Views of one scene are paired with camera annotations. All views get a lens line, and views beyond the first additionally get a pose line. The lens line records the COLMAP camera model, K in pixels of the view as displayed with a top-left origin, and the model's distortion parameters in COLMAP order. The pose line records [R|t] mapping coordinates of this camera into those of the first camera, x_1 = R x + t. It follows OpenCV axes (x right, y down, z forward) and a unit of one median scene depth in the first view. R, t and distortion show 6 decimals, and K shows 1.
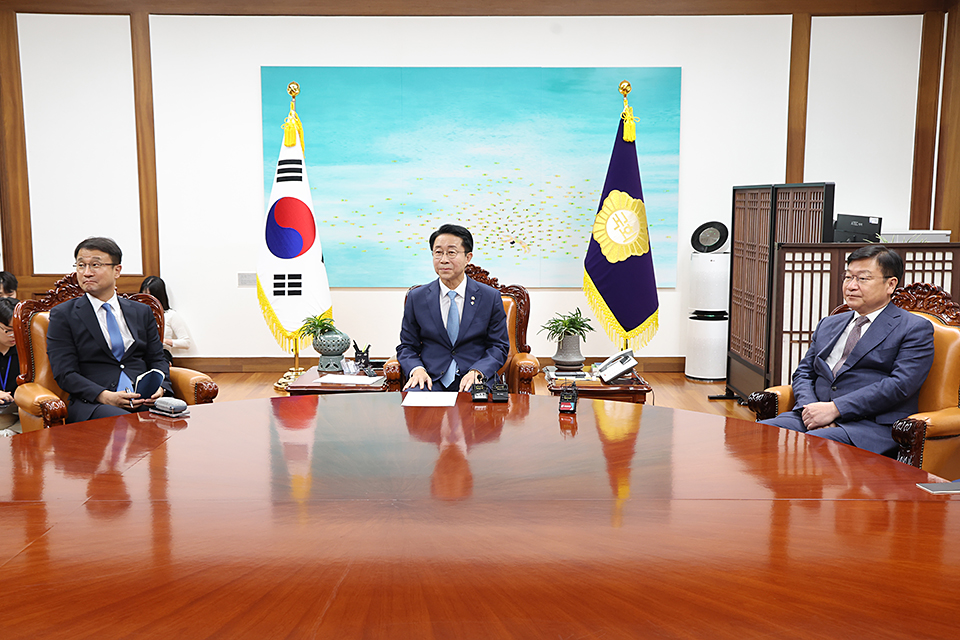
lens RADIAL K [[962.0, 0, 510.3], [0, 962.0, 308.4], [0, 0, 1]] dist [0.082875, 0.000000]
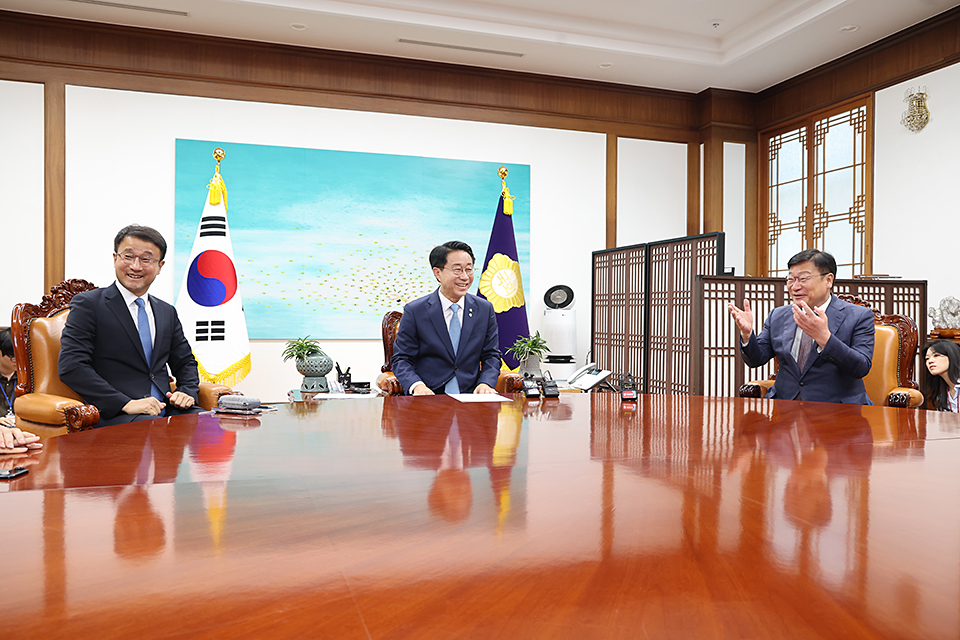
lens RADIAL K [[720.2, 0, 494.3], [0, 720.2, 322.6], [0, 0, 1]] dist [-0.020870, 0.040913]
pose [[0.955882, 0.001975, 0.293745, -0.163129], [0.026189, 0.995423, -0.091913, 0.047513], [-0.292582, 0.095551, 0.951455, 0.150090]]
